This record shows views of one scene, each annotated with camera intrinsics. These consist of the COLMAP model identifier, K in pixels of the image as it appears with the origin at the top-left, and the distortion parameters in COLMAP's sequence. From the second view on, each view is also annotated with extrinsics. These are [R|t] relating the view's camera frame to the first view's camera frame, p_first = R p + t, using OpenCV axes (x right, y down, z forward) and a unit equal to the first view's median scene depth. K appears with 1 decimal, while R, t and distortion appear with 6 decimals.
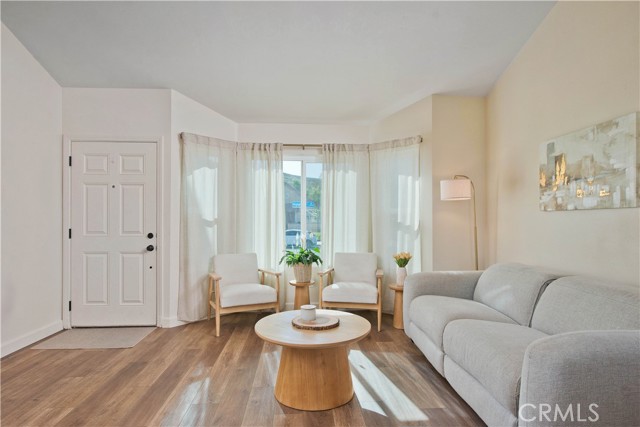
lens RADIAL K [[352.3, 0, 318.9], [0, 352.3, 218.9], [0, 0, 1]] dist [-0.003616, -0.002460]
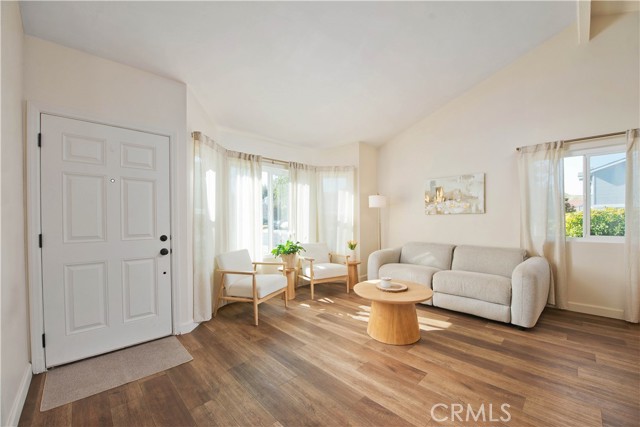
lens RADIAL K [[254.7, 0, 321.6], [0, 254.7, 220.5], [0, 0, 1]] dist [-0.022345, -0.000873]
pose [[0.757863, -0.009401, 0.652345, -0.604587], [0.004677, 0.999949, 0.008977, -0.002294], [-0.652396, -0.003752, 0.757869, 0.243012]]
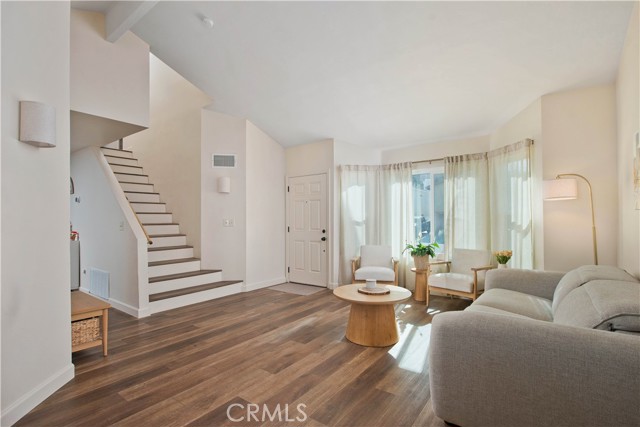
lens RADIAL K [[302.0, 0, 319.5], [0, 302.0, 215.3], [0, 0, 1]] dist [-0.002962, 0.000349]
pose [[0.763175, -0.018325, -0.645932, 0.413344], [0.010691, 0.999819, -0.015733, -0.003795], [0.646104, 0.005102, 0.763232, -0.076083]]
